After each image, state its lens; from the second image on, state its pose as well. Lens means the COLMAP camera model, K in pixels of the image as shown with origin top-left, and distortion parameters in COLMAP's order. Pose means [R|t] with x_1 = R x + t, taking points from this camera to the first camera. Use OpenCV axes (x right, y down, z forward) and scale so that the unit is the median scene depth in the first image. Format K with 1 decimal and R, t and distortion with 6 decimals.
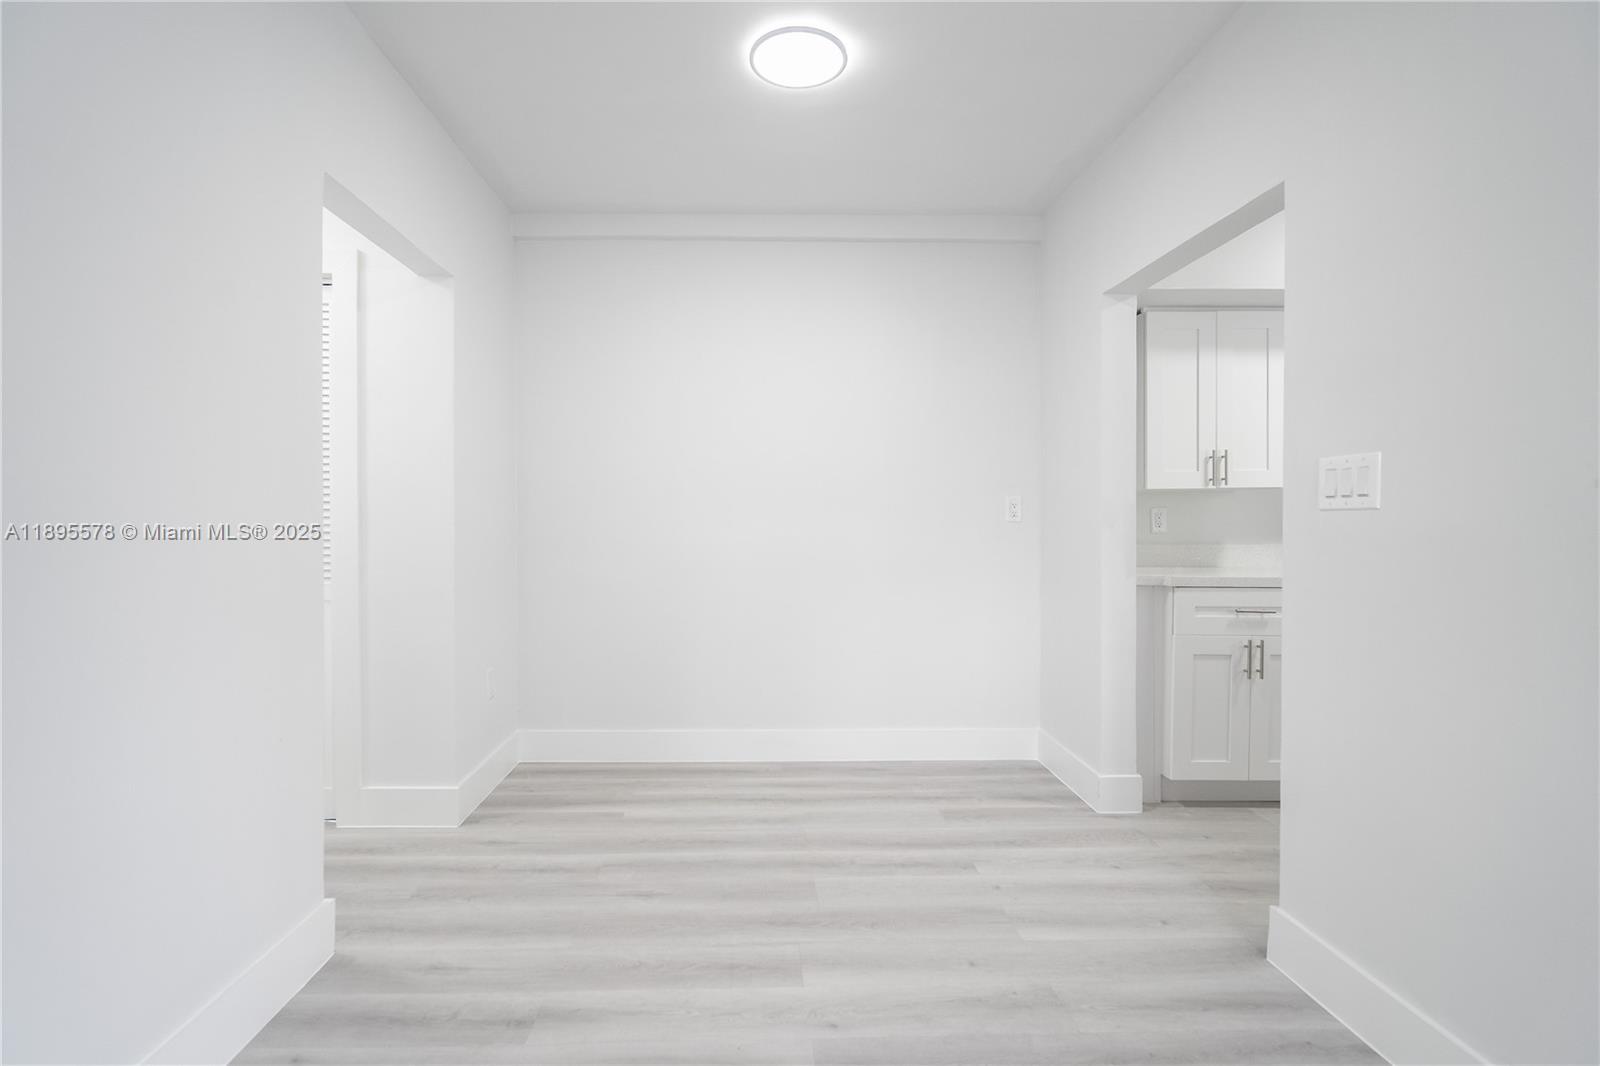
lens RADIAL K [[747.3, 0, 777.6], [0, 747.3, 517.1], [0, 0, 1]] dist [0.003684, 0.000318]
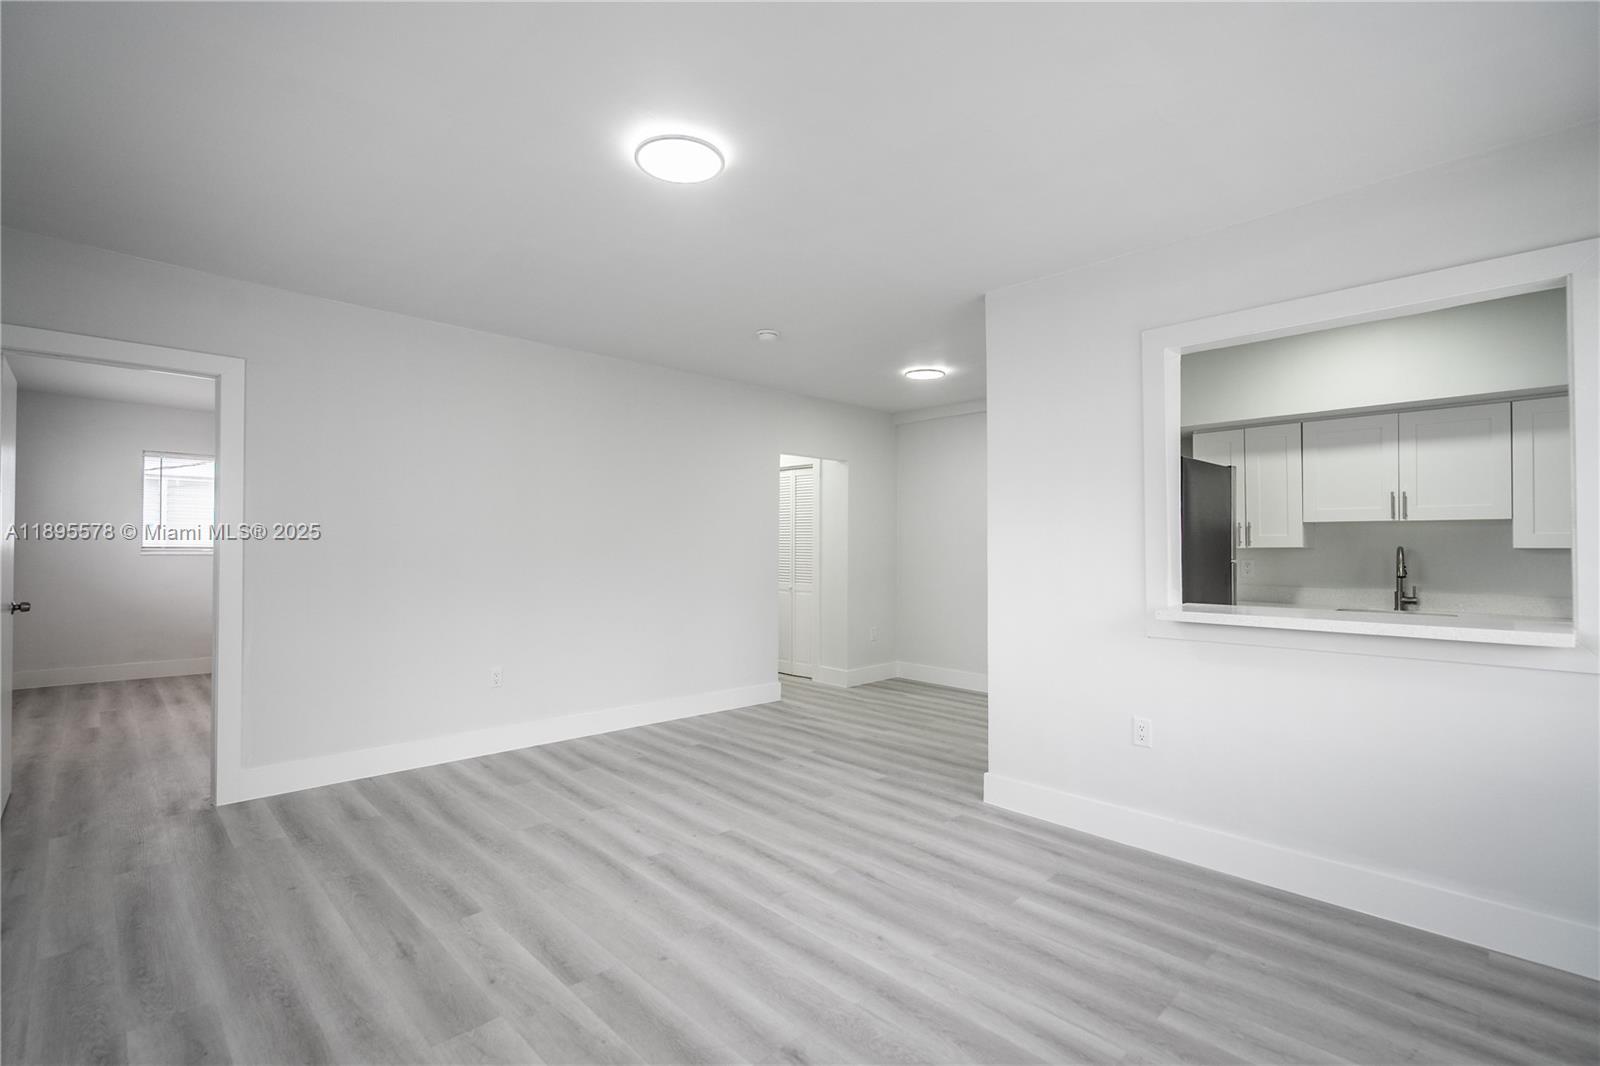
lens RADIAL K [[728.7, 0, 800.0], [0, 728.7, 533.0], [0, 0, 1]] dist [-0.001085, 0.000204]
pose [[0.680215, -0.009233, -0.732955, 1.436769], [-0.000038, 0.999920, -0.012631, -0.070576], [0.733013, 0.008619, 0.680160, -0.865823]]
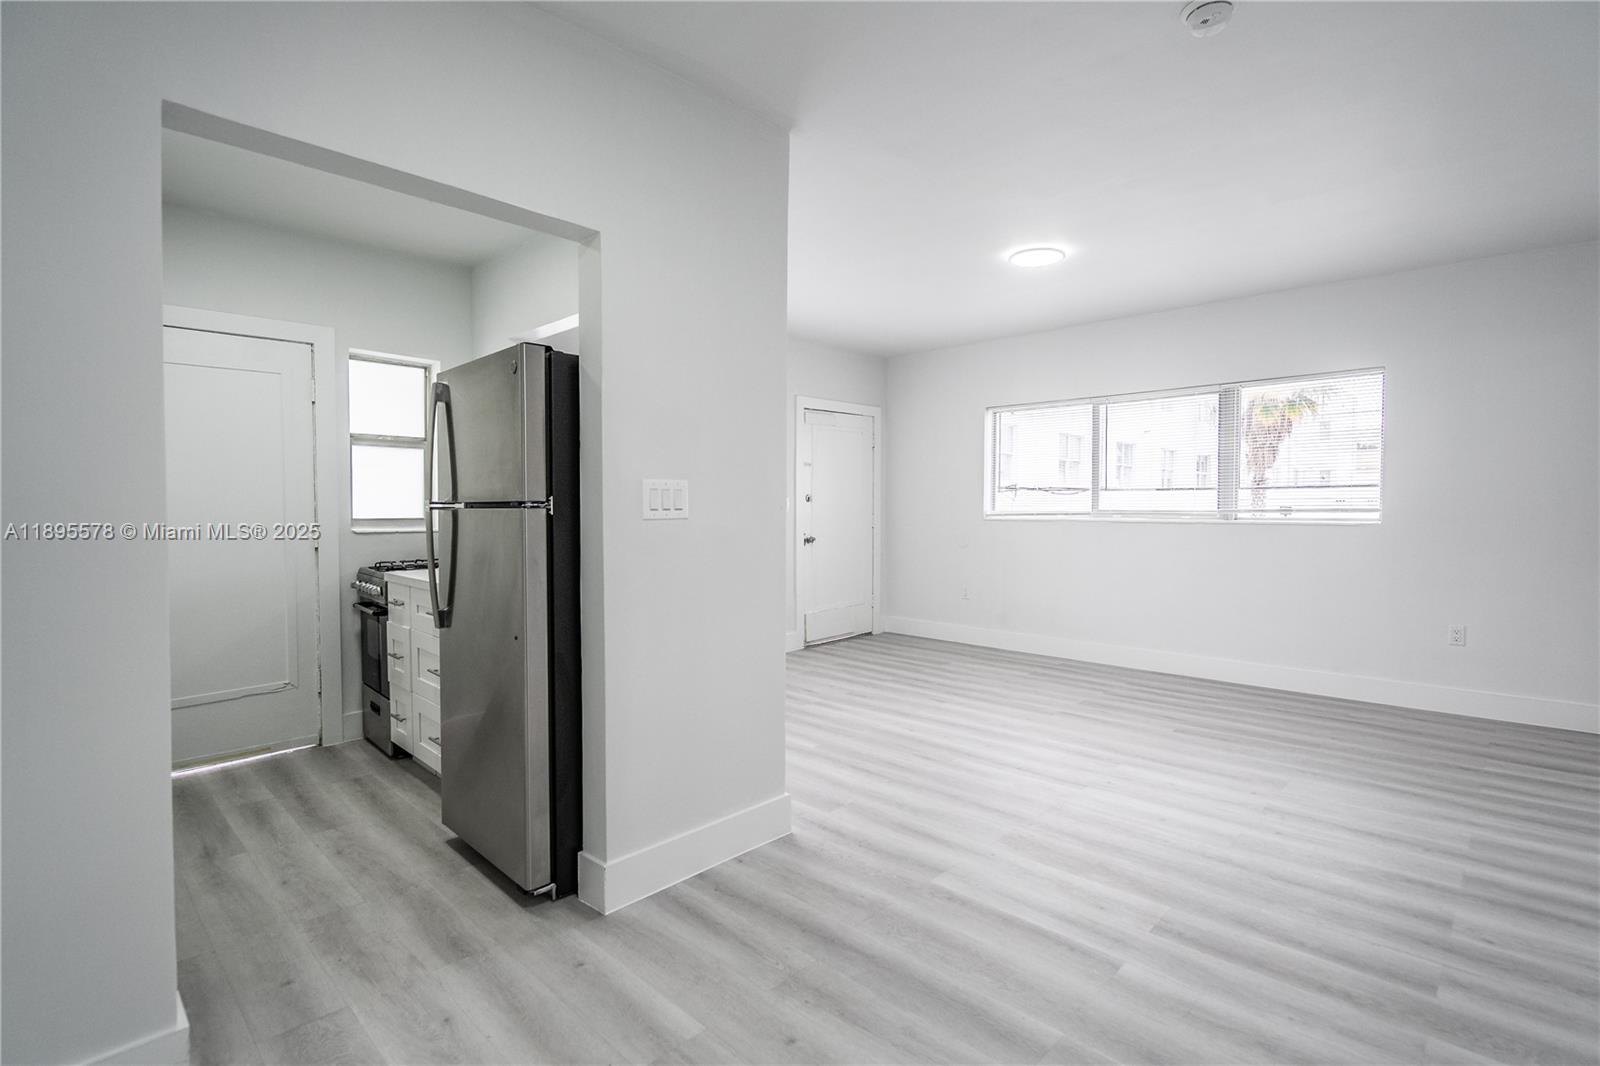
lens RADIAL K [[743.9, 0, 814.8], [0, 743.9, 530.7], [0, 0, 1]] dist [-0.000480, -0.000094]
pose [[-0.706537, -0.021197, 0.707359, -0.293994], [-0.003574, 0.999645, 0.026386, -0.018971], [-0.707667, 0.016115, -0.706362, 1.288186]]
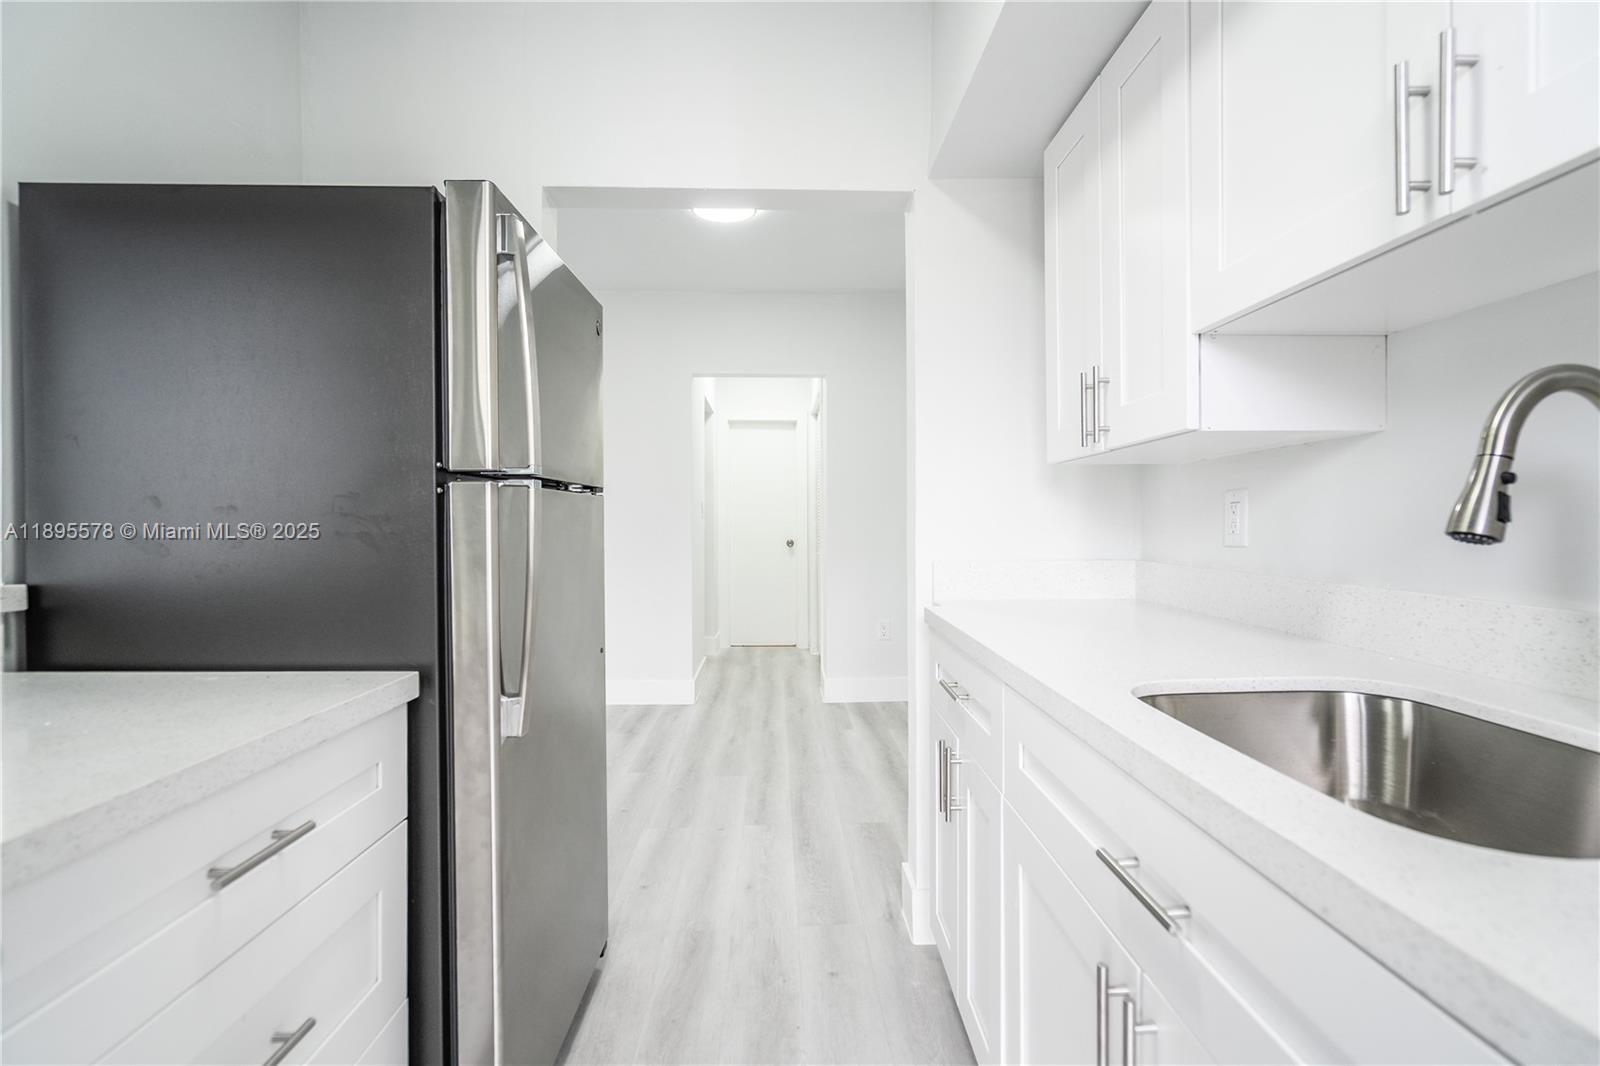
lens RADIAL K [[729.9, 0, 809.6], [0, 729.9, 526.9], [0, 0, 1]] dist [0.001493, 0.000207]
pose [[0.022049, 0.007654, -0.999728, 1.416129], [0.000724, 0.999970, 0.007672, 0.008477], [0.999757, -0.000893, 0.022043, 1.093089]]
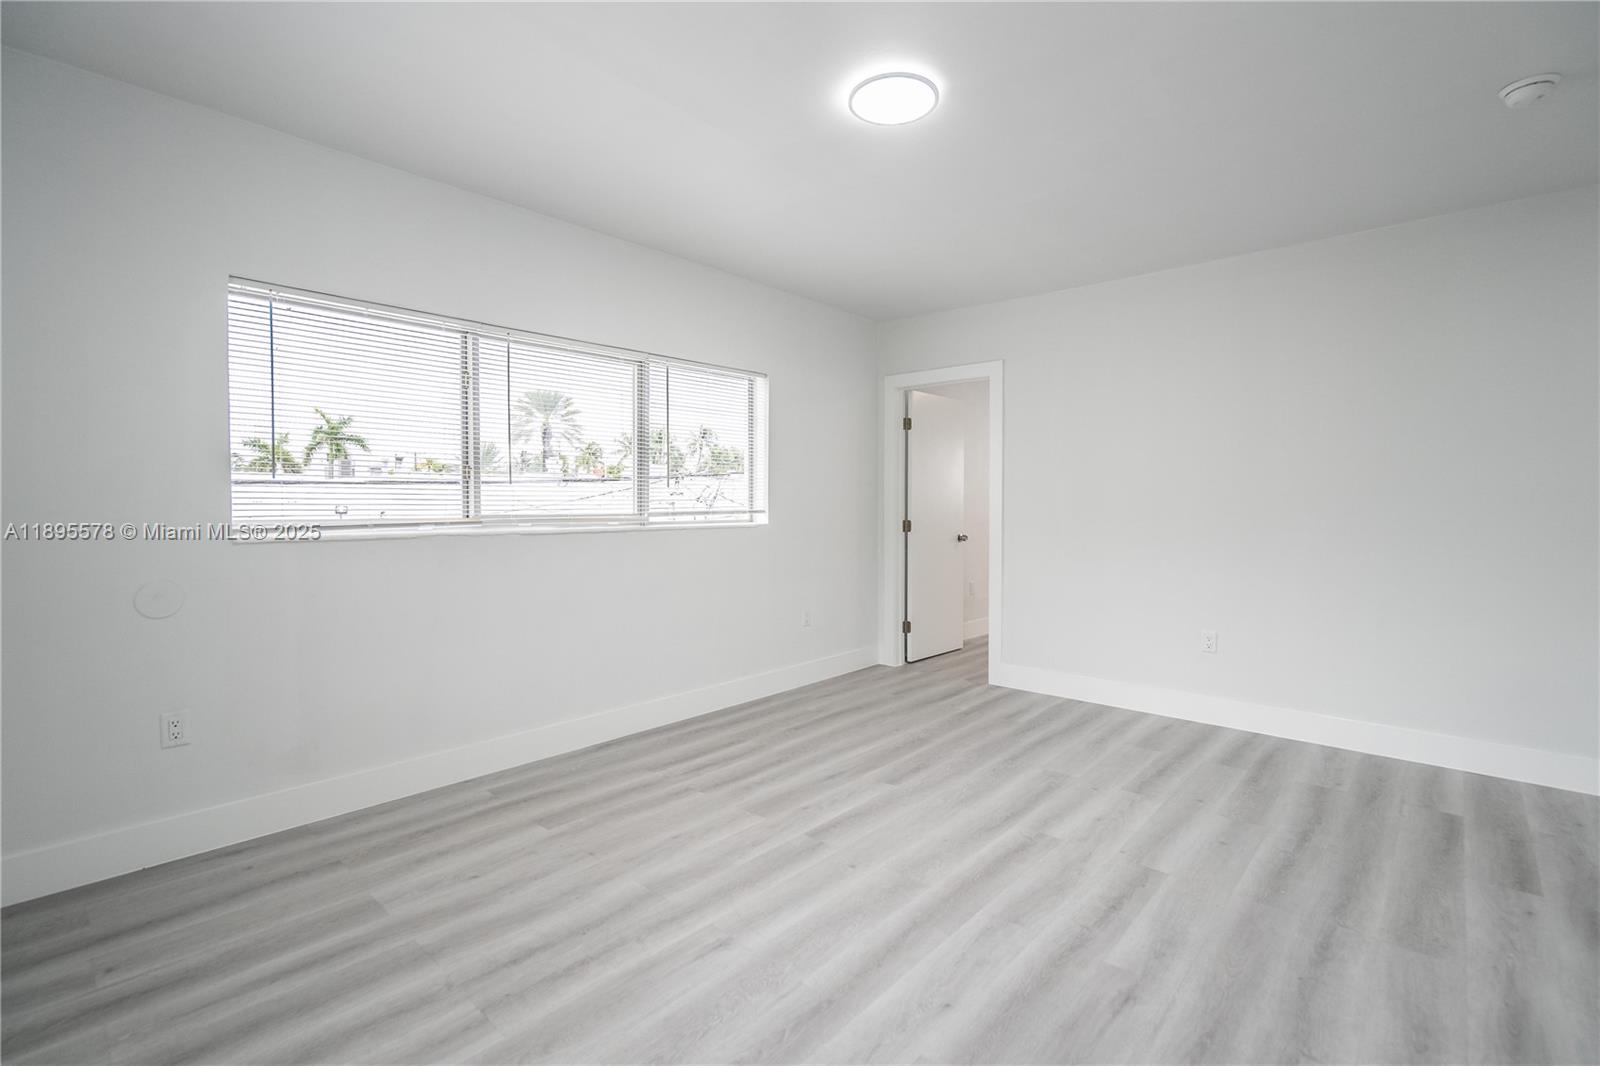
lens RADIAL K [[729.9, 0, 809.6], [0, 729.9, 526.9], [0, 0, 1]] dist [0.001493, 0.000207]
pose [[-0.681567, 0.020296, -0.731474, 1.403437], [0.004158, 0.999707, 0.023865, -0.033343], [0.731744, 0.013224, -0.681451, 0.328375]]
